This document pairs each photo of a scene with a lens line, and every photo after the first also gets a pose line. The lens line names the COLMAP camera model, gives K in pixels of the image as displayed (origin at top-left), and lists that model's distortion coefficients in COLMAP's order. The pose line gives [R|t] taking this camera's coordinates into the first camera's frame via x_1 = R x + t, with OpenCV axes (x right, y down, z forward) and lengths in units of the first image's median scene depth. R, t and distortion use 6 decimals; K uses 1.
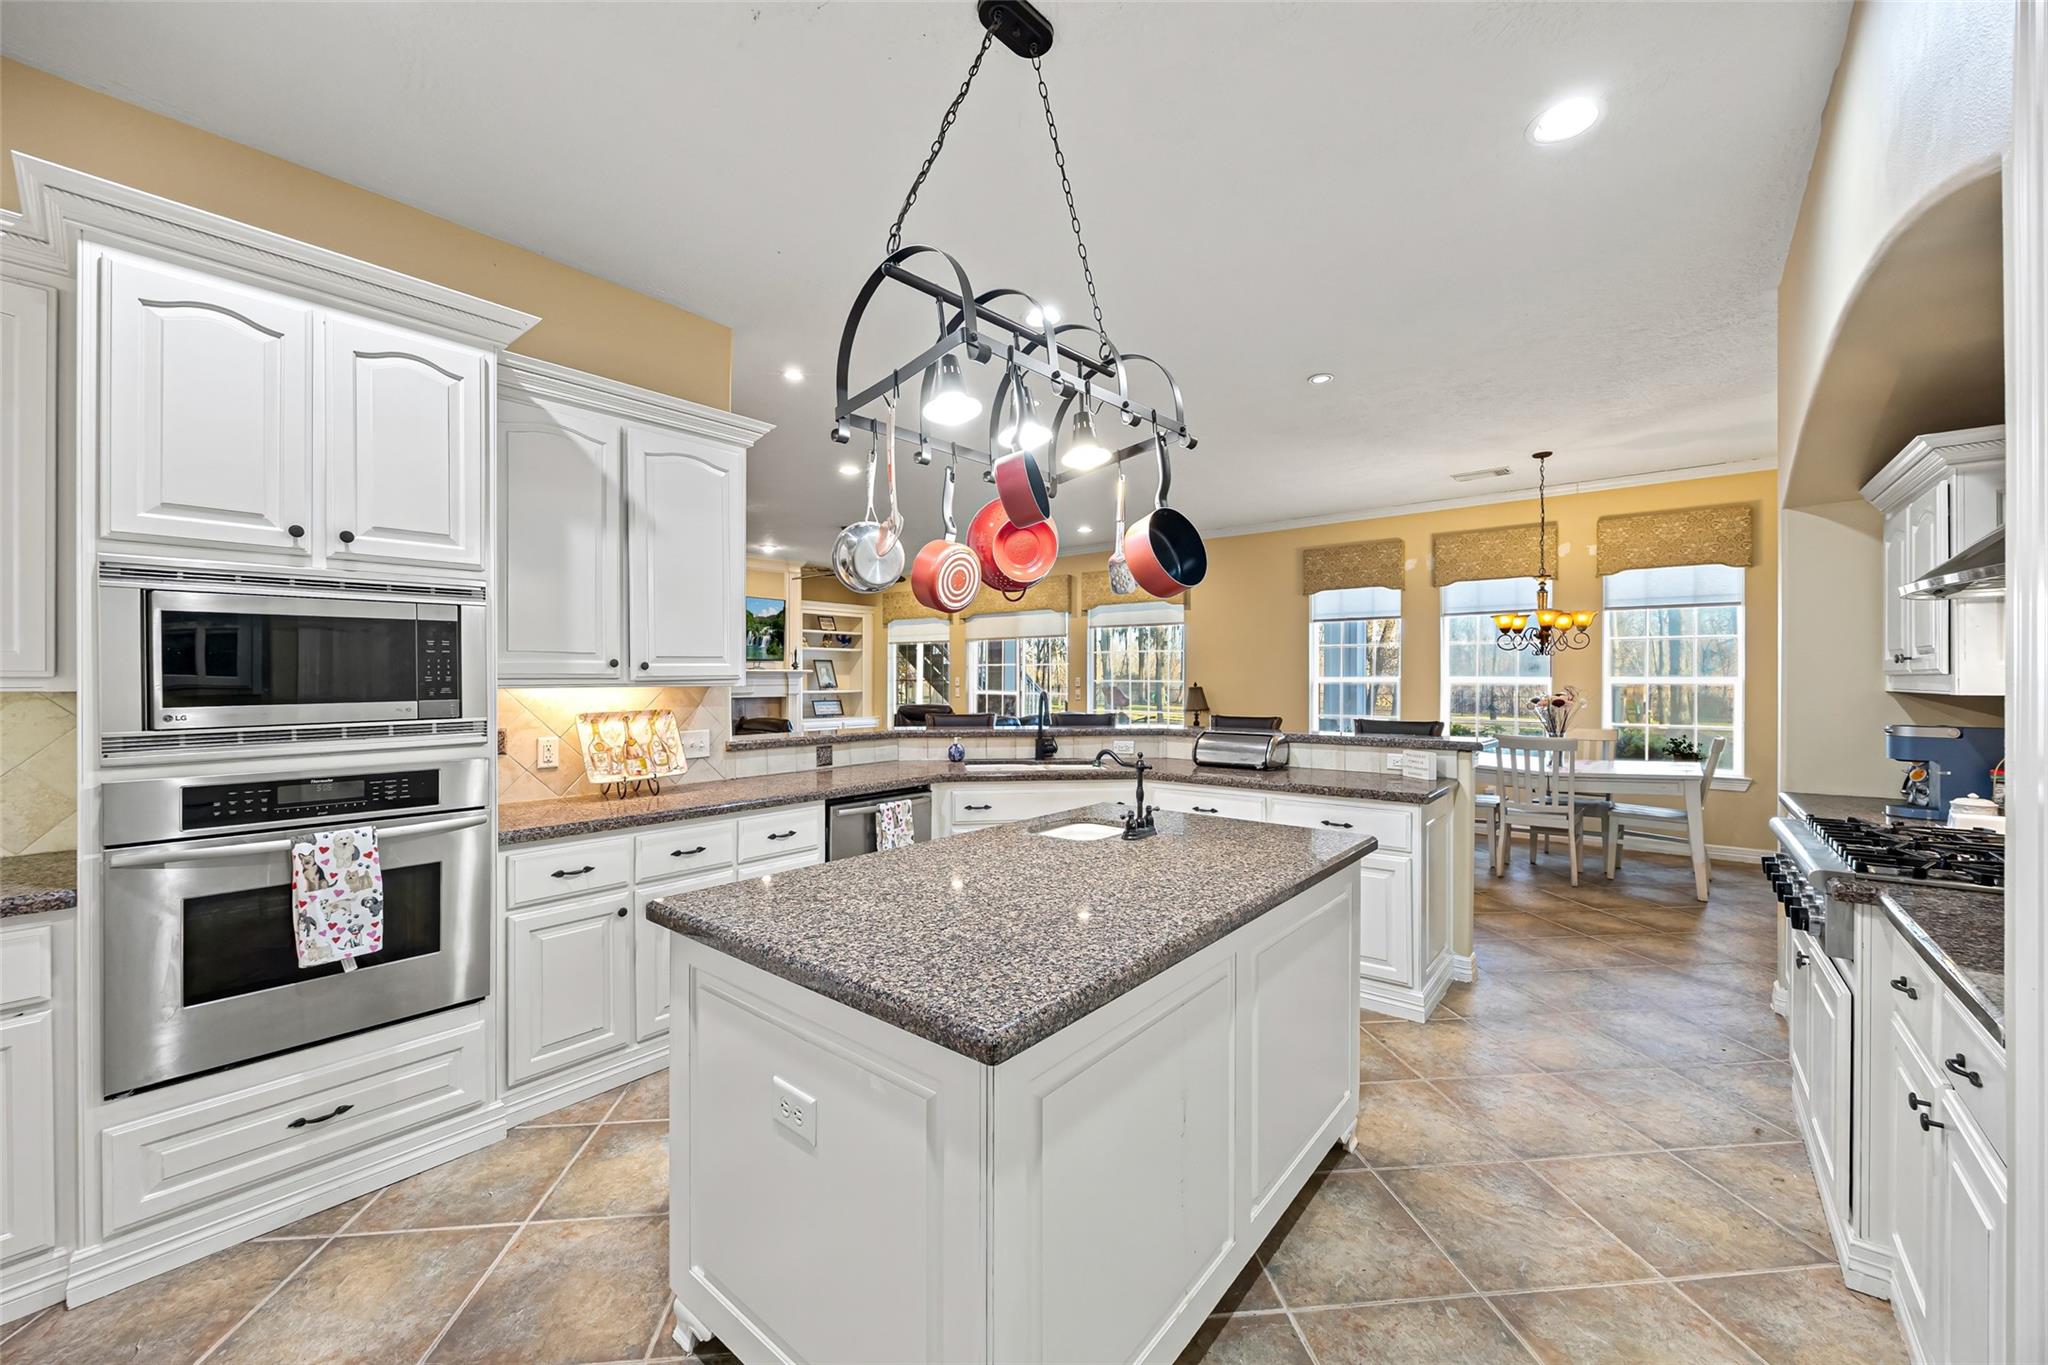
lens RADIAL K [[795.6, 0, 1012.2], [0, 795.6, 667.4], [0, 0, 1]] dist [0.000084, 0.000189]
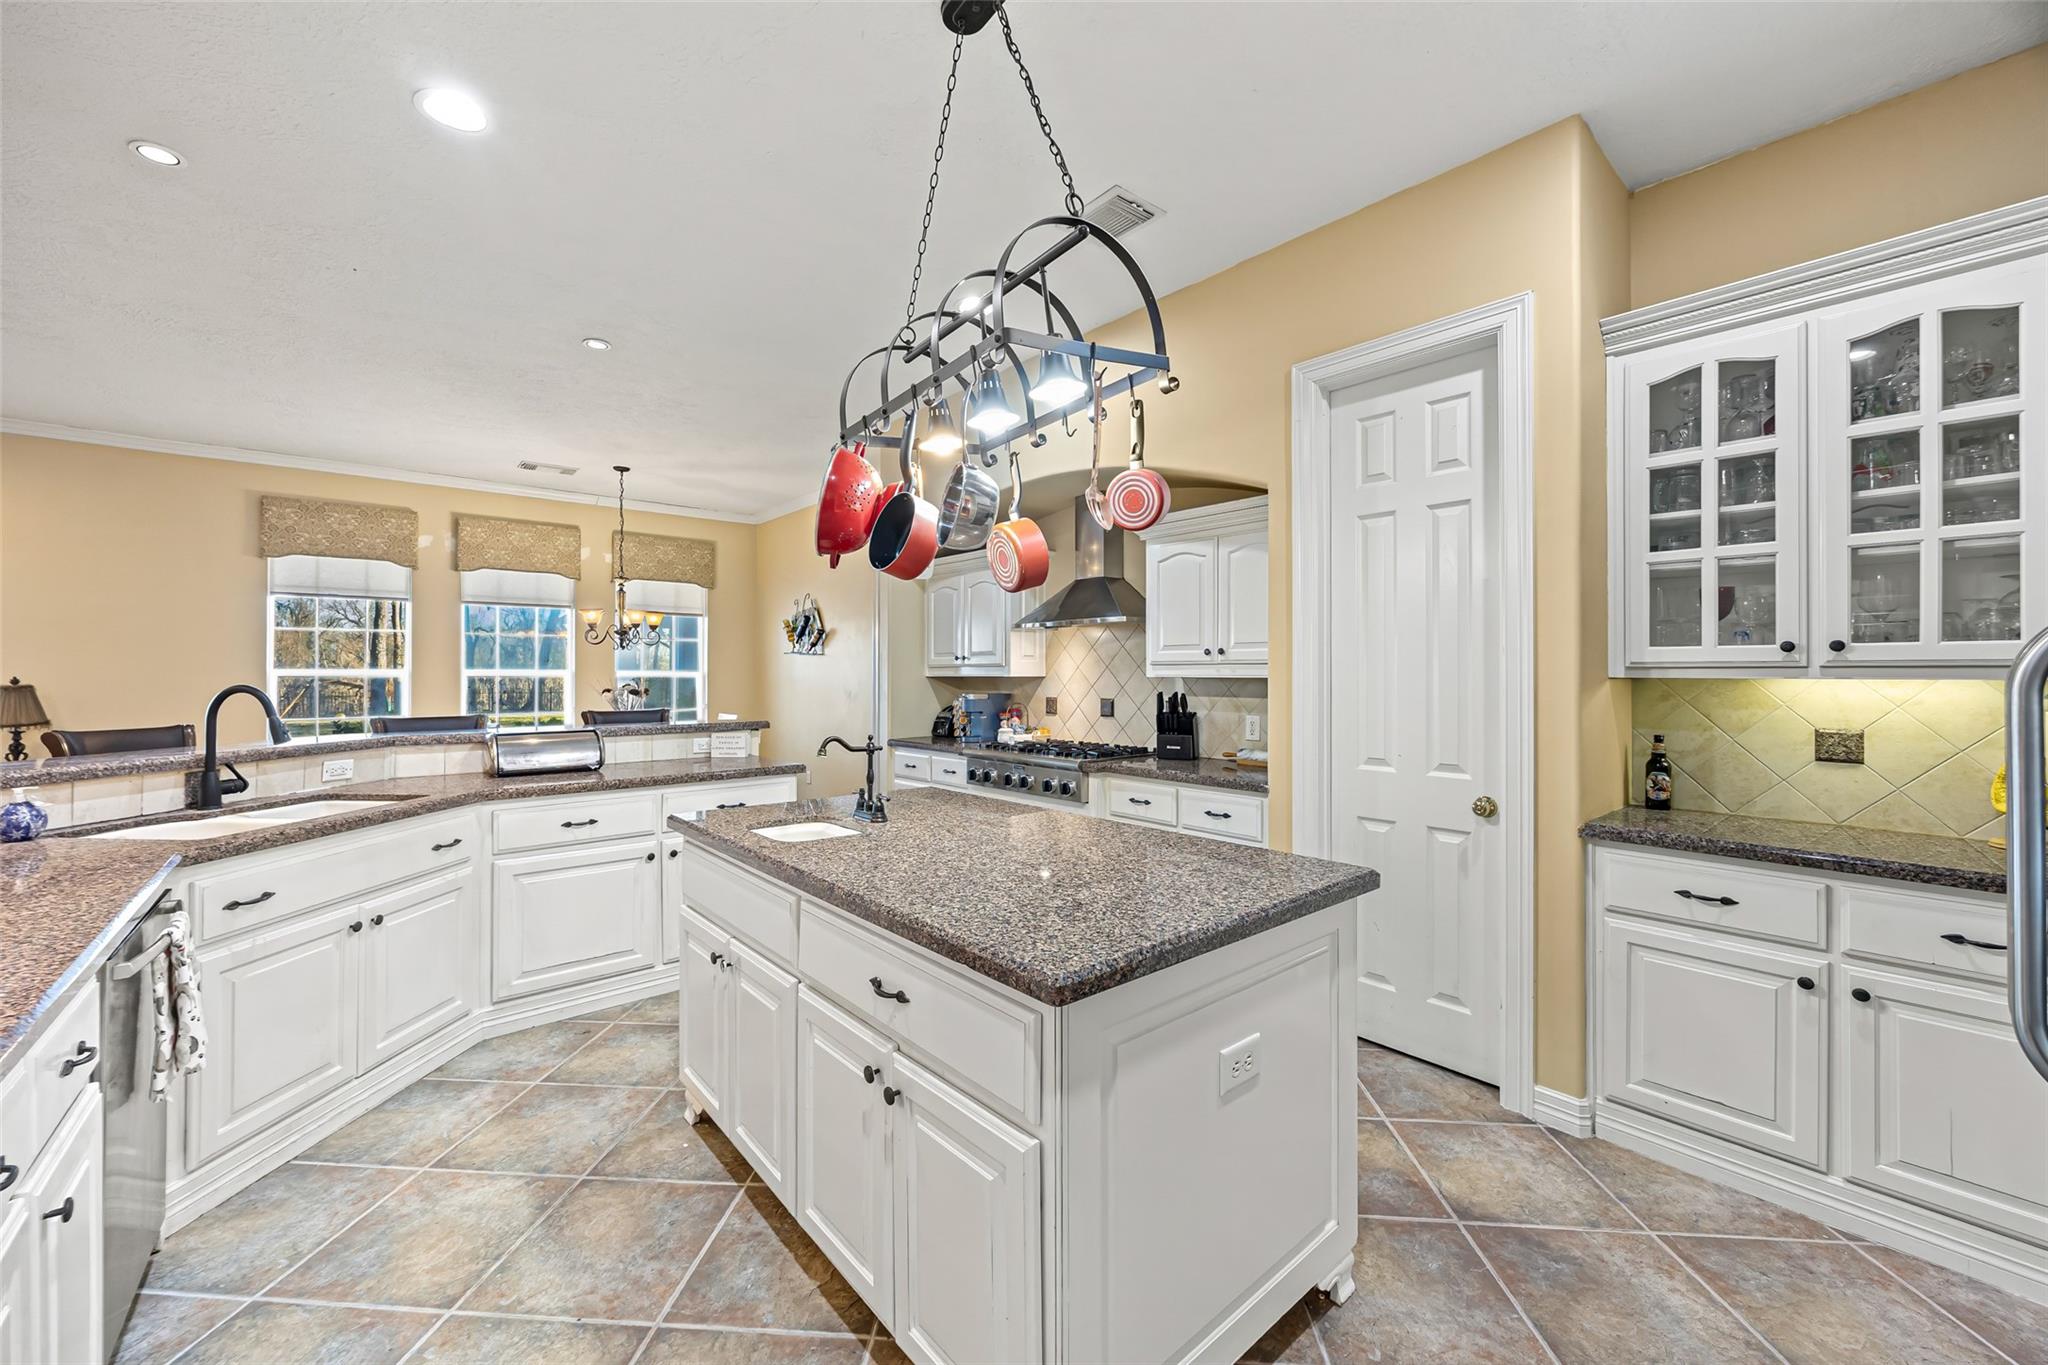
lens RADIAL K [[795.6, 0, 1010.8], [0, 795.6, 678.1], [0, 0, 1]] dist [0.000084, 0.000189]
pose [[0.172901, -0.005639, 0.984923, -0.307588], [-0.013928, 0.999870, 0.008170, 0.007522], [-0.984841, -0.015131, 0.172800, 0.247283]]
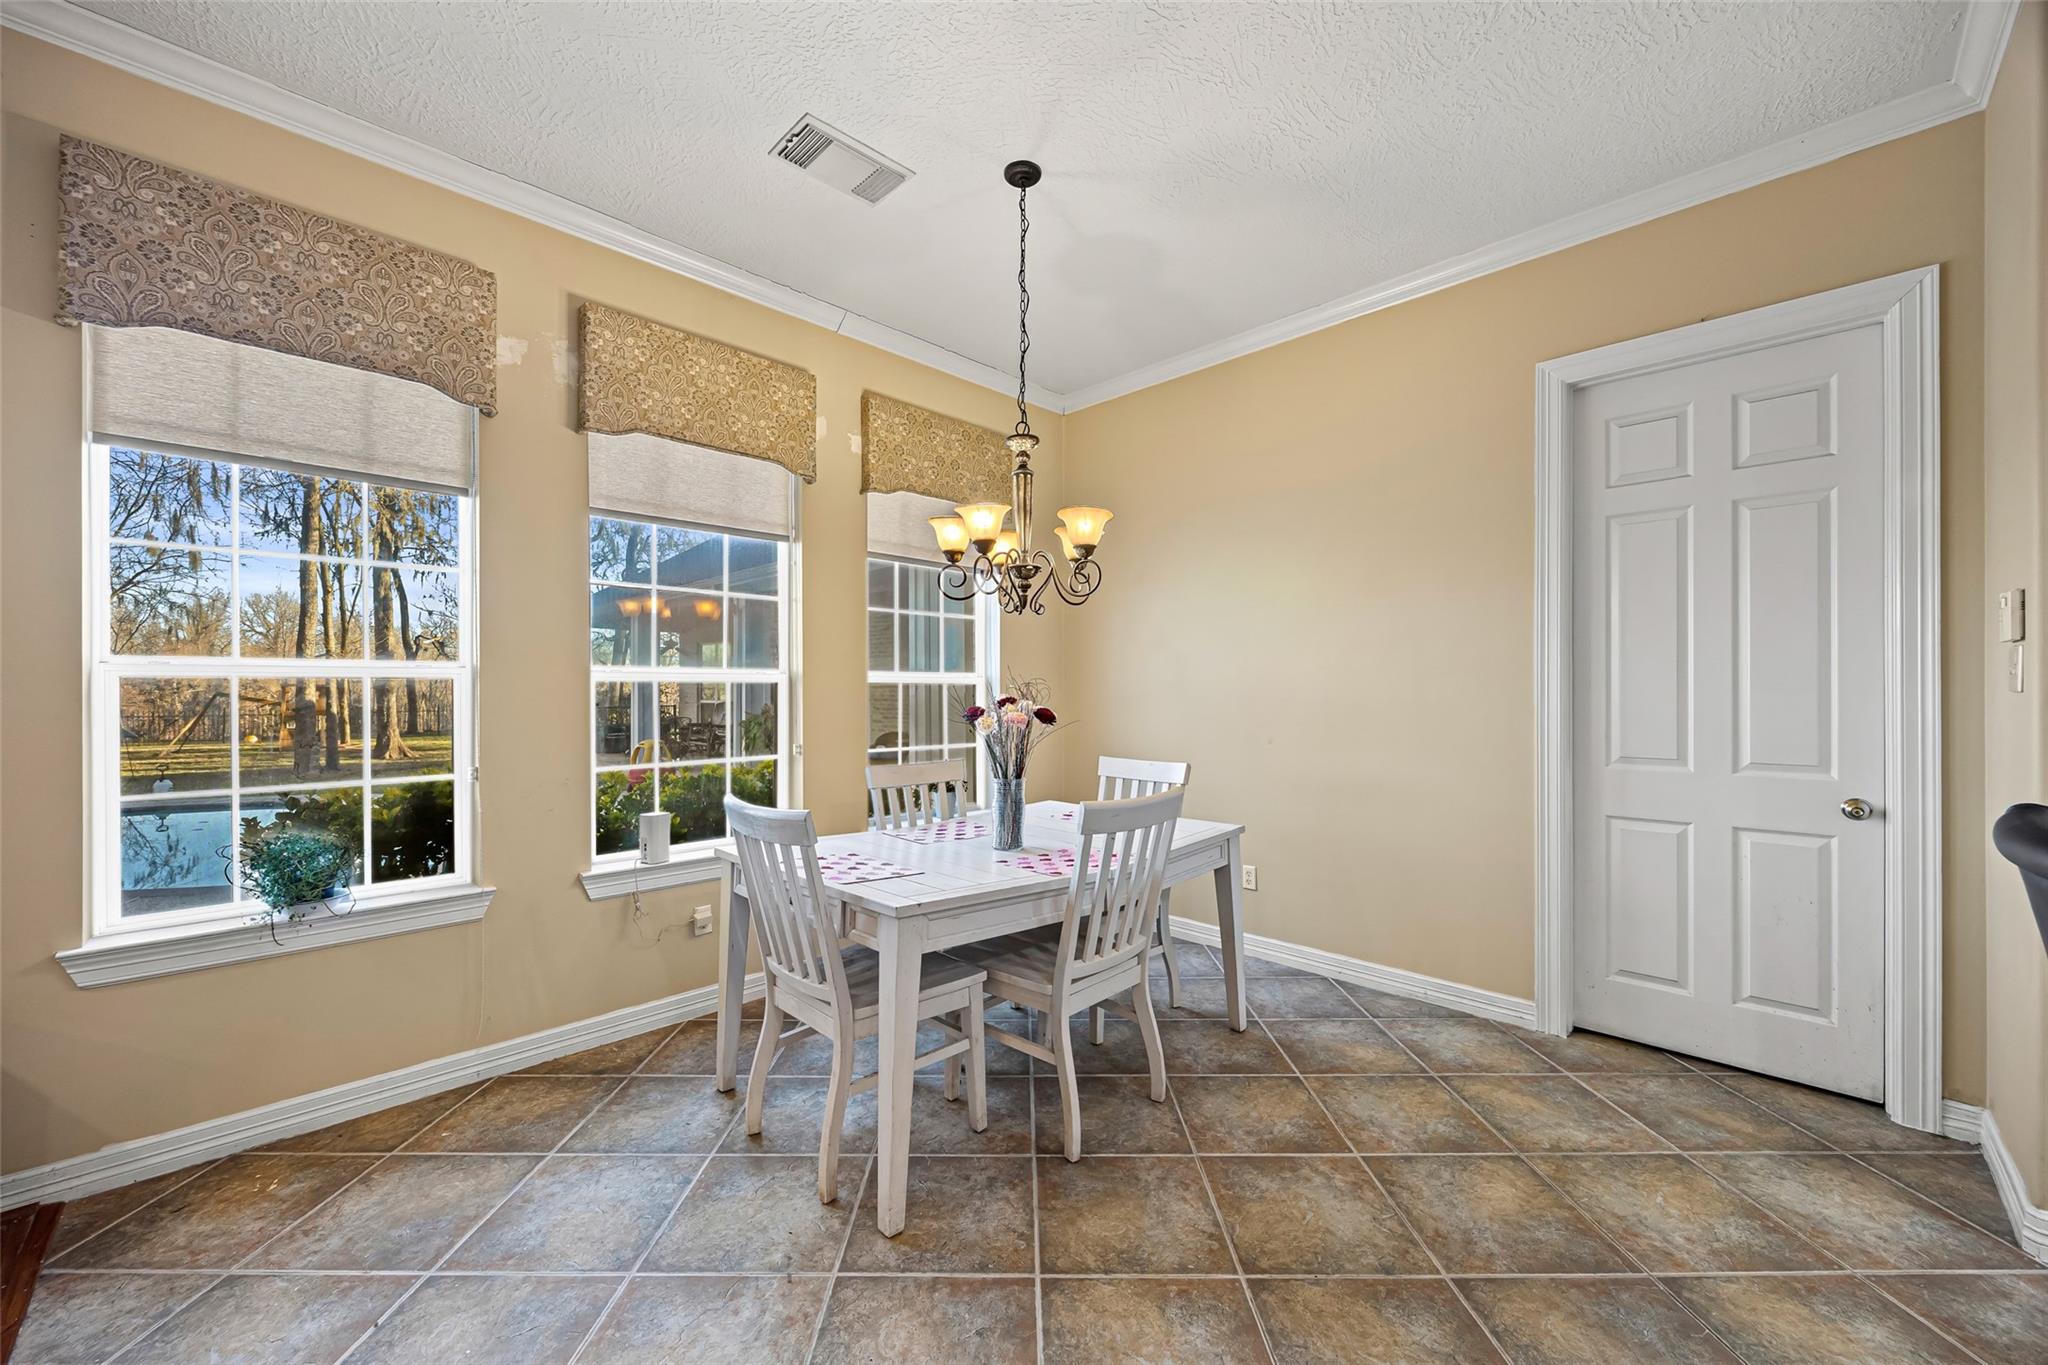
lens RADIAL K [[795.6, 0, 1019.4], [0, 795.6, 695.8], [0, 0, 1]] dist [0.000084, 0.000189]
pose [[0.101300, -0.001844, 0.994854, 0.191337], [-0.016297, 0.999861, 0.003513, 0.028870], [-0.994722, -0.016569, 0.101256, 0.871714]]
